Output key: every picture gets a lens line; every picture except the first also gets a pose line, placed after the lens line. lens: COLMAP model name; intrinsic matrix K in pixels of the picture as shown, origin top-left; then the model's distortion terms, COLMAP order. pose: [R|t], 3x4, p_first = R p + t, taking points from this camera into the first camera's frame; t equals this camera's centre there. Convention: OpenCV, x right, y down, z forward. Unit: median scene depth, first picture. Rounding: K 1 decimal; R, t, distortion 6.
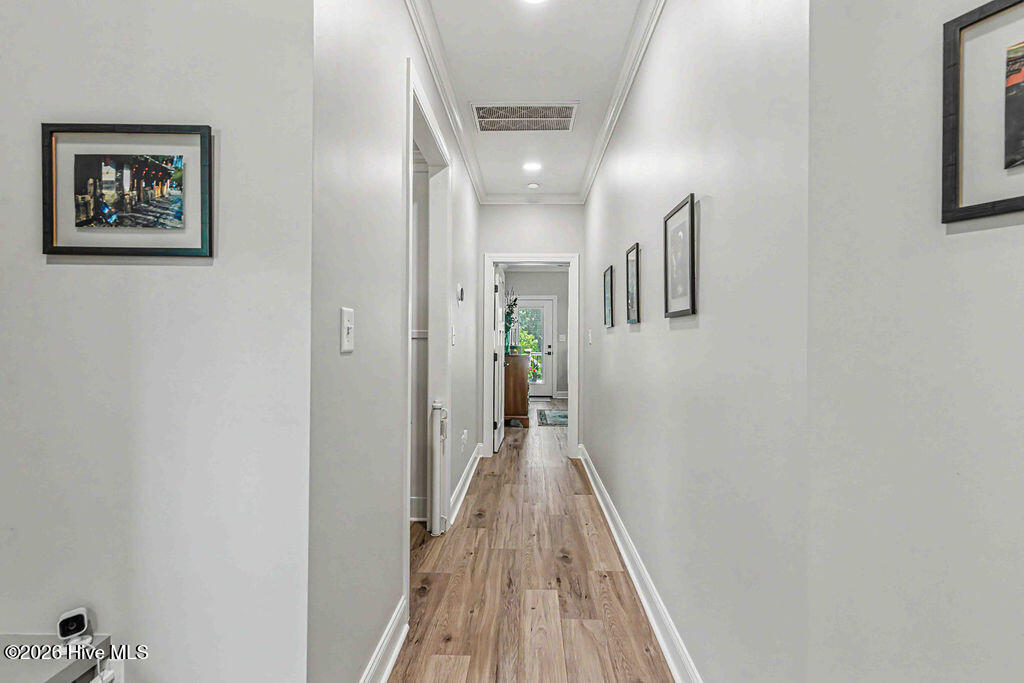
lens RADIAL K [[456.4, 0, 512.0], [0, 456.4, 341.5], [0, 0, 1]] dist [-0.000651, -0.000038]
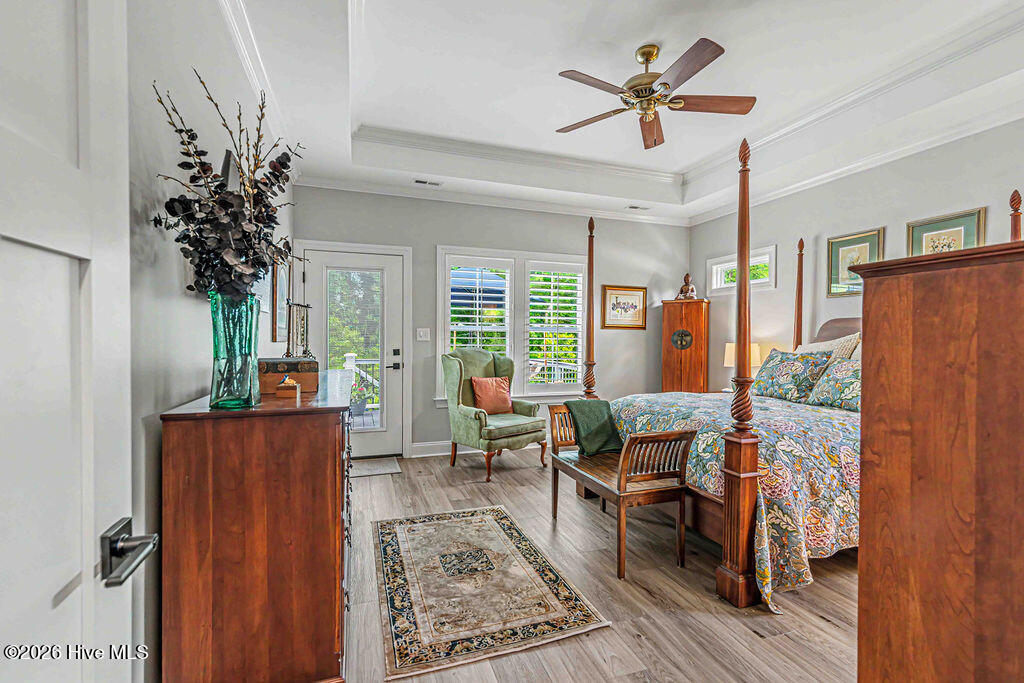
lens RADIAL K [[456.4, 0, 512.0], [0, 456.4, 341.5], [0, 0, 1]] dist [-0.000651, -0.000038]
pose [[0.931039, 0.002754, 0.364910, 0.019992], [-0.004463, 0.999983, 0.003840, -0.002343], [-0.364893, -0.005204, 0.931035, 0.507721]]
